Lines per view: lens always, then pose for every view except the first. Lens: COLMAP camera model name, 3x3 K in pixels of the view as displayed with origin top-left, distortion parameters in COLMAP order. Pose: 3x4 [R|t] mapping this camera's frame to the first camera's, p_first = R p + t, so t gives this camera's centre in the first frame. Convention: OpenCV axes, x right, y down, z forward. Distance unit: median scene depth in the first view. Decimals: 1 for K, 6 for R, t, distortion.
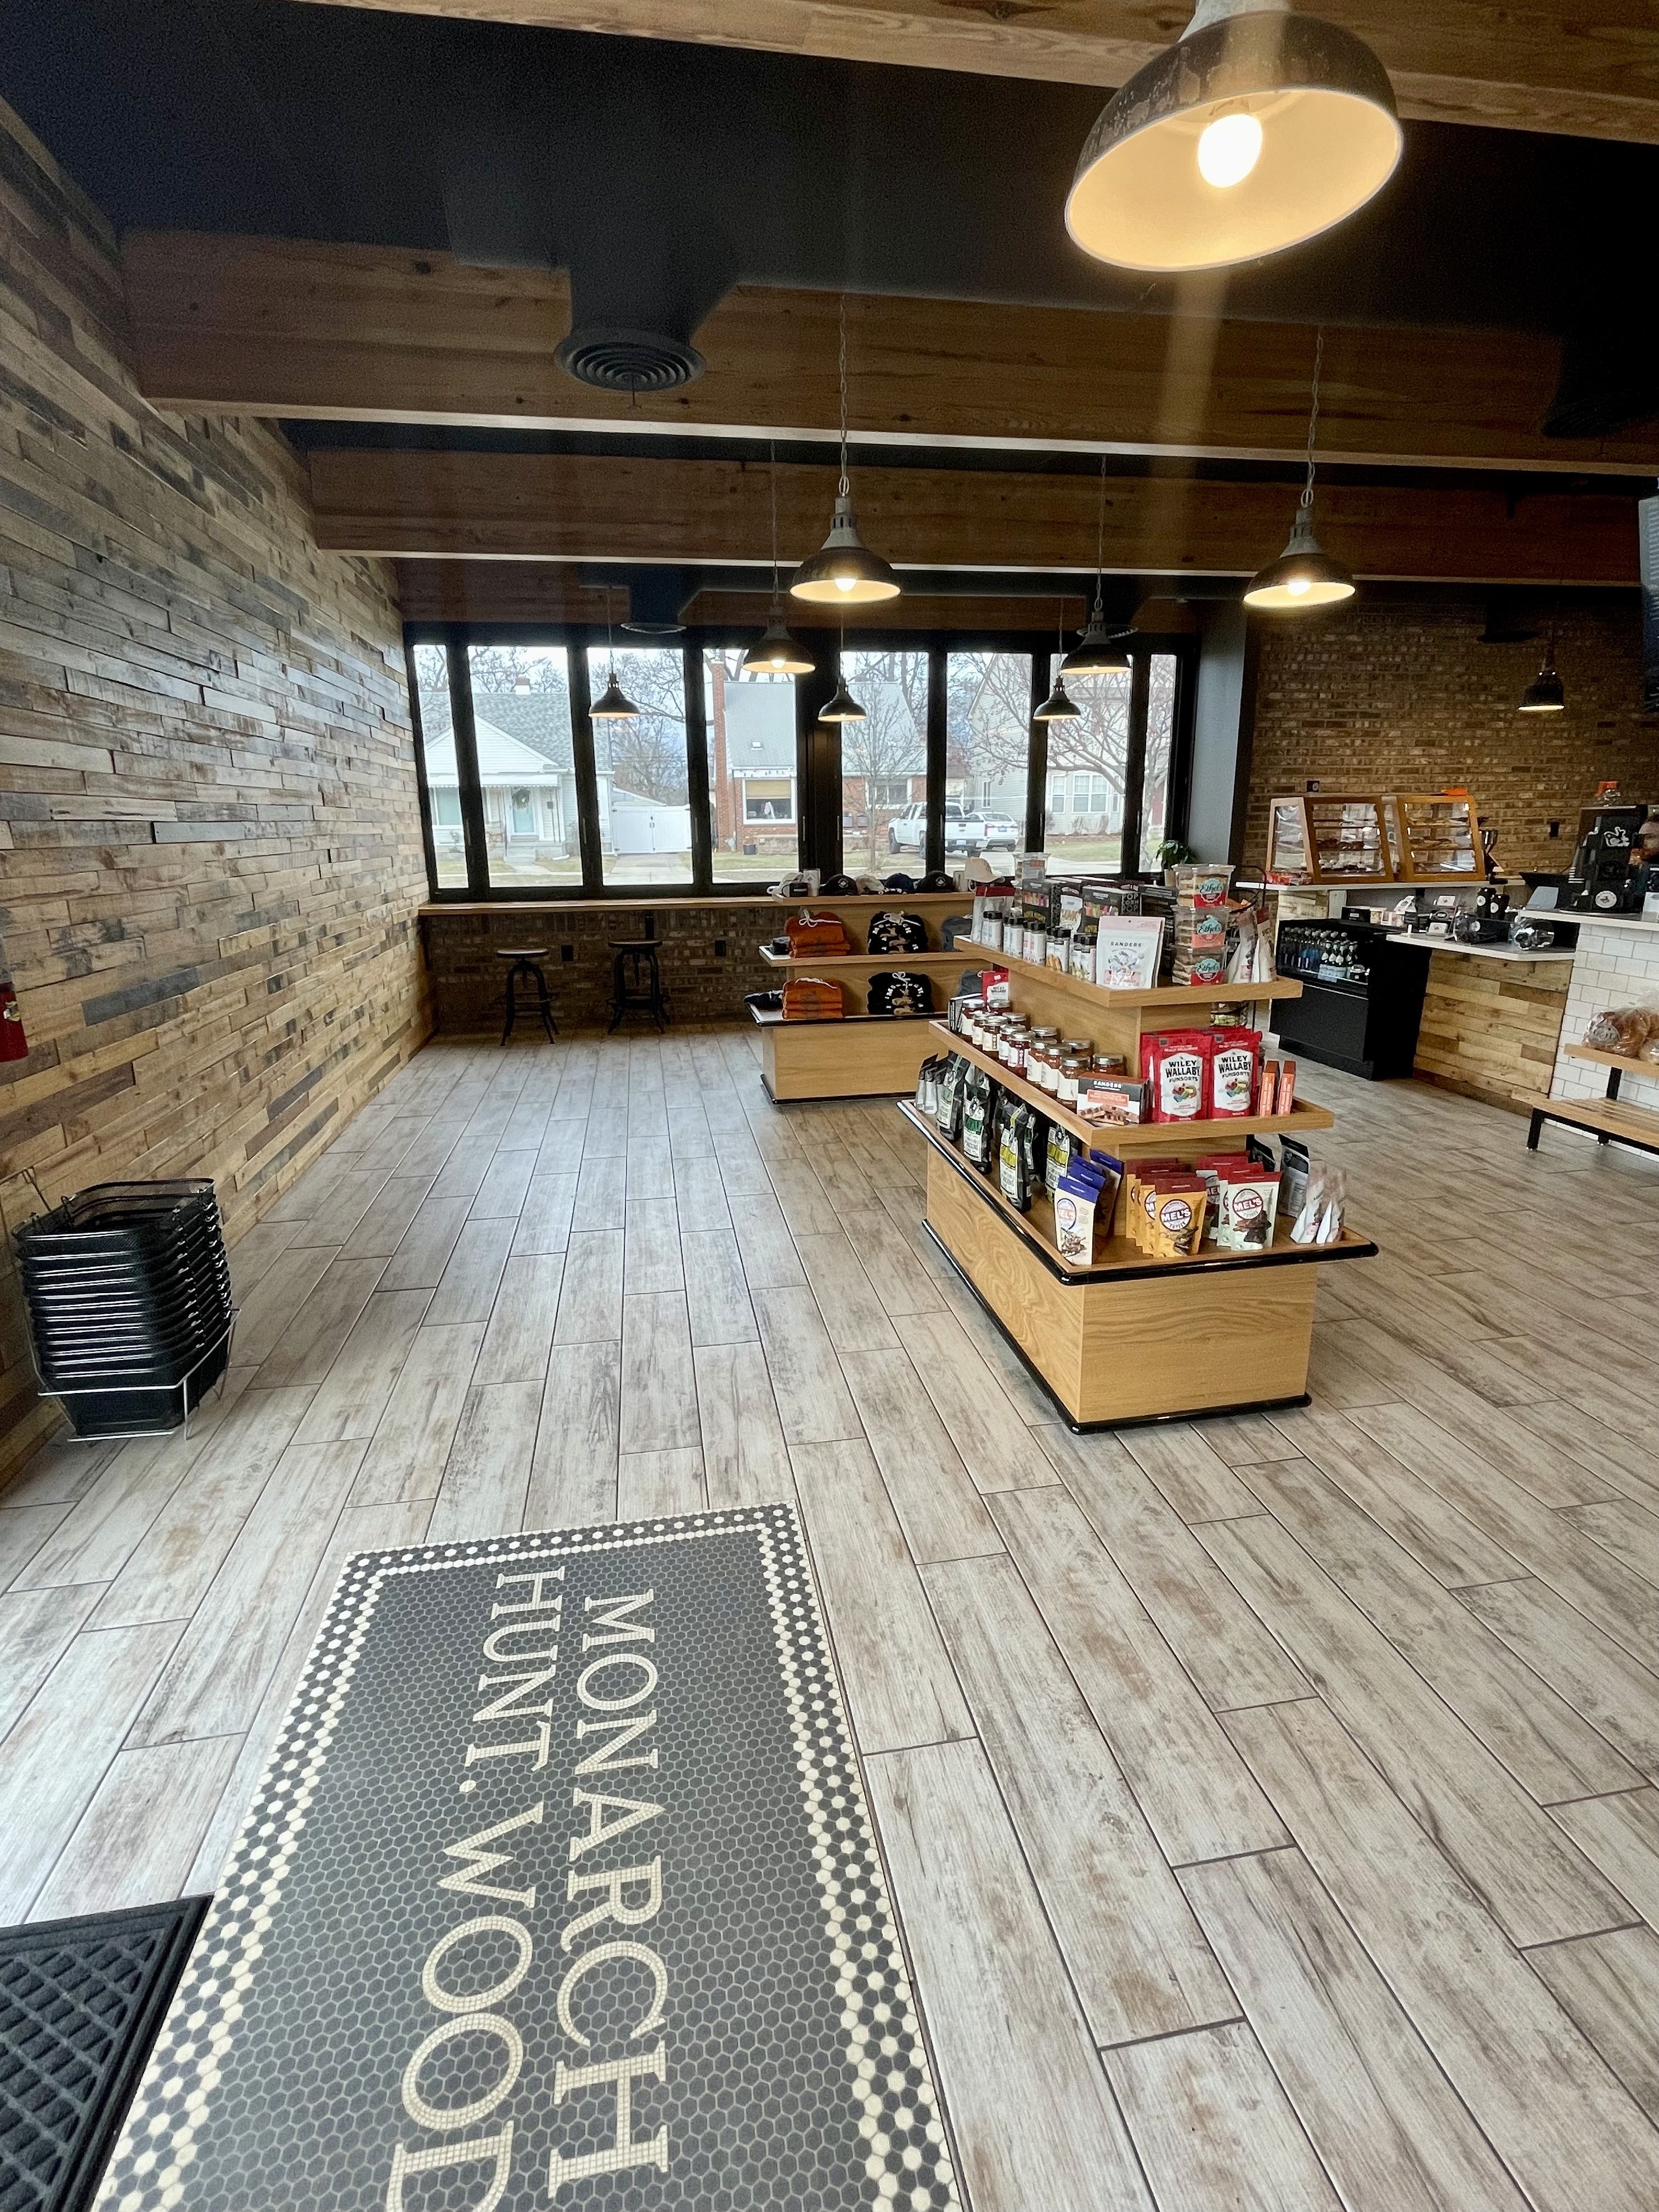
lens RADIAL K [[1044.0, 0, 826.7], [0, 1044.0, 1095.2], [0, 0, 1]] dist [-0.013867, 0.000451]
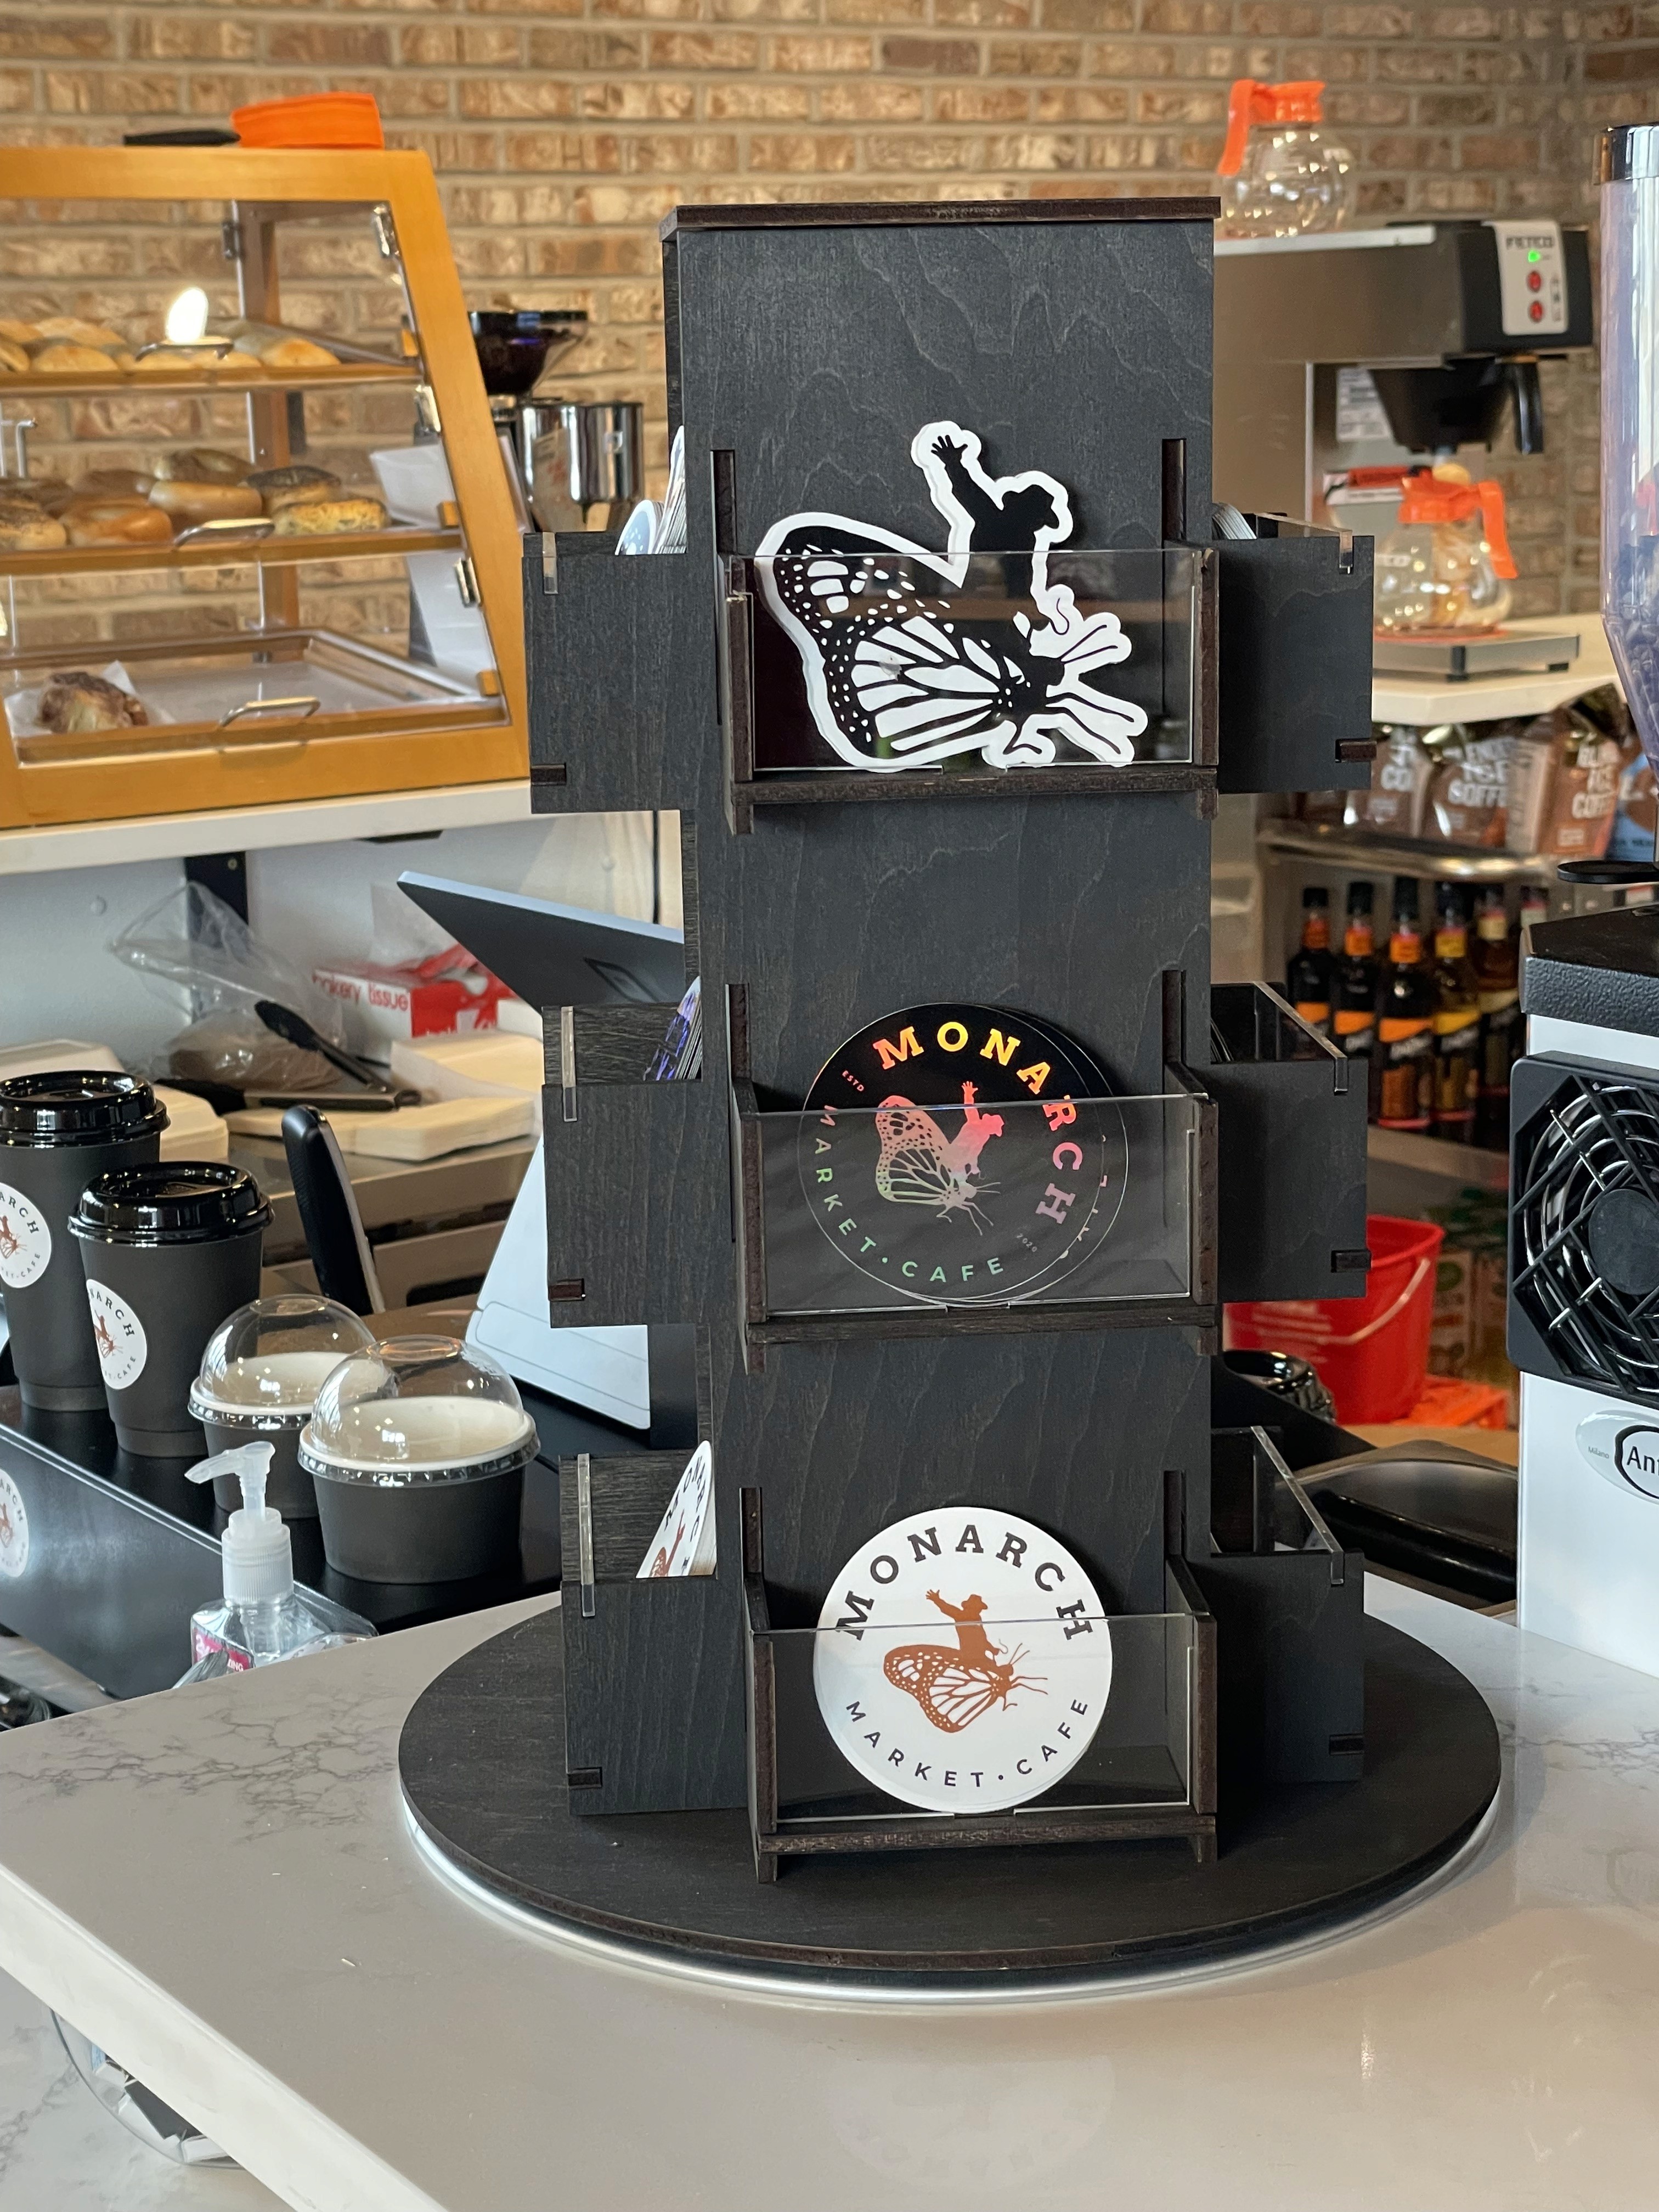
lens RADIAL K [[3640.5, 0, 824.3], [0, 3640.5, 1107.5], [0, 0, 1]] dist [0.107577, 0.000000]
pose [[0.893628, -0.102525, 0.436941, 0.366521], [0.125768, 0.991757, -0.024511, -0.119598], [-0.430826, 0.076857, 0.899156, 0.454728]]
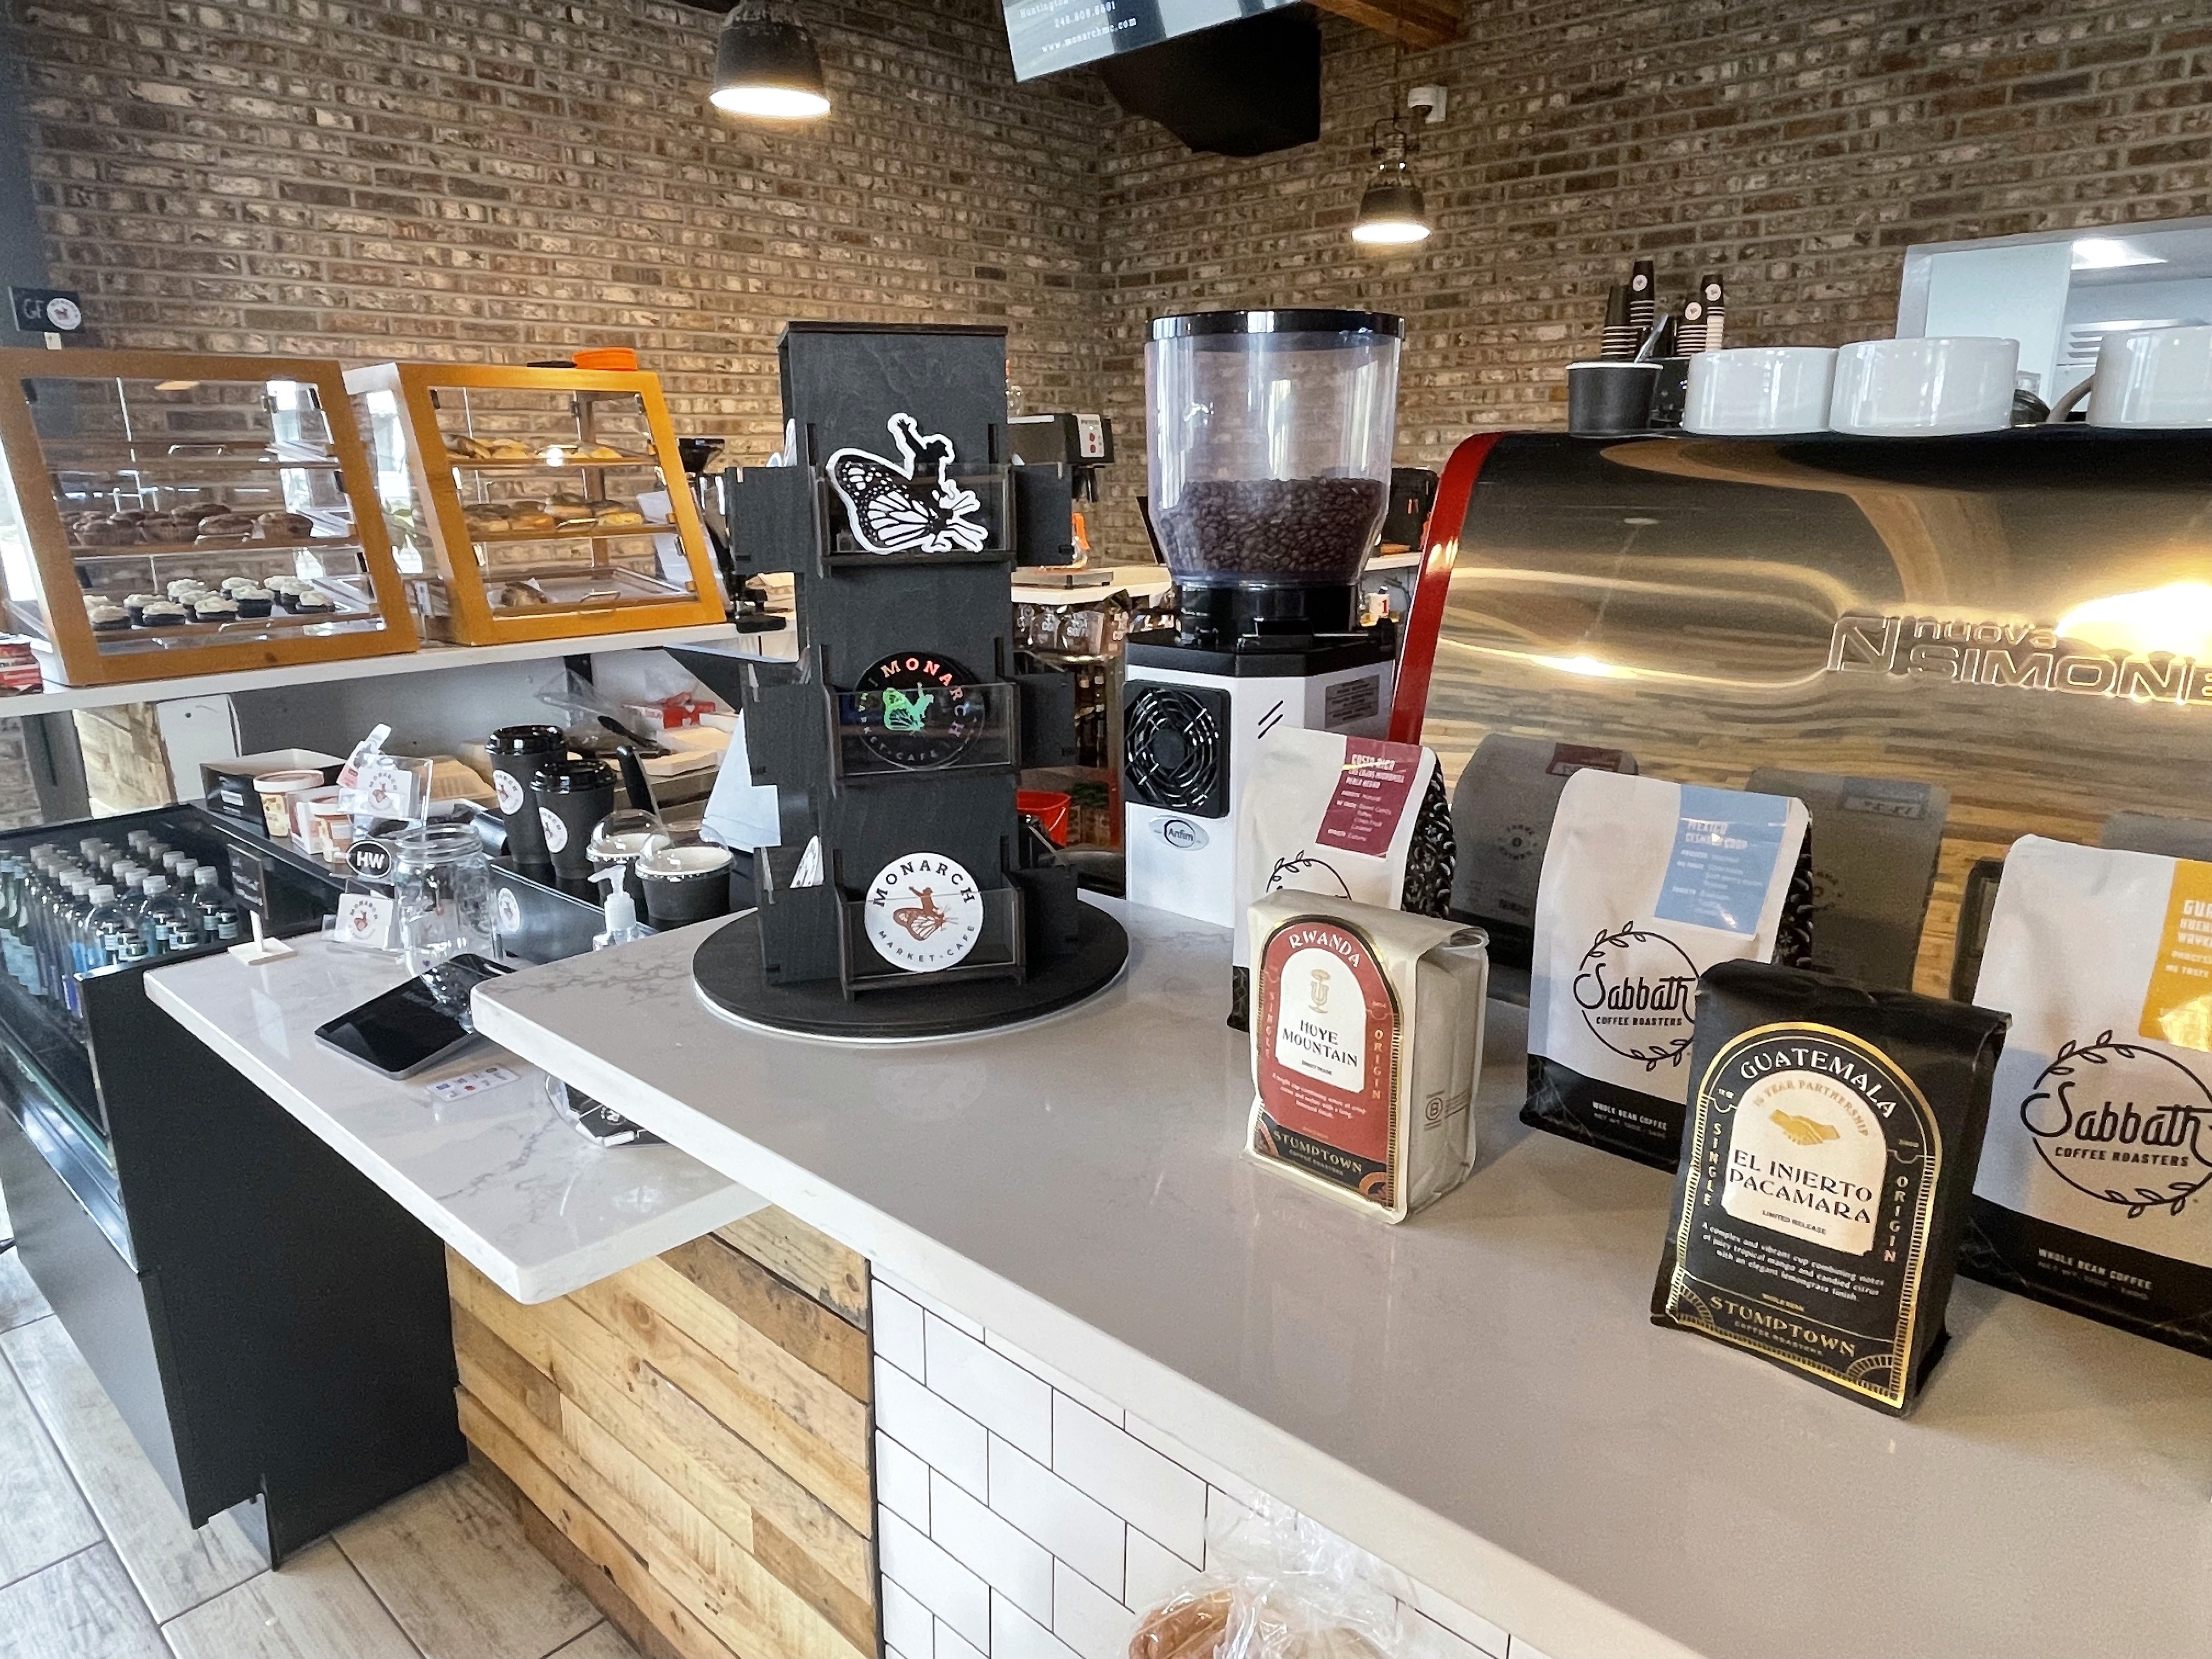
lens RADIAL K [[1384.8, 0, 1098.6], [0, 1384.8, 819.8], [0, 0, 1]] dist [0.008305, -0.003910]
pose [[0.787625, -0.150261, 0.597552, 0.364898], [0.158942, 0.986534, 0.038575, -0.114075], [-0.595301, 0.064594, 0.800902, 0.460136]]
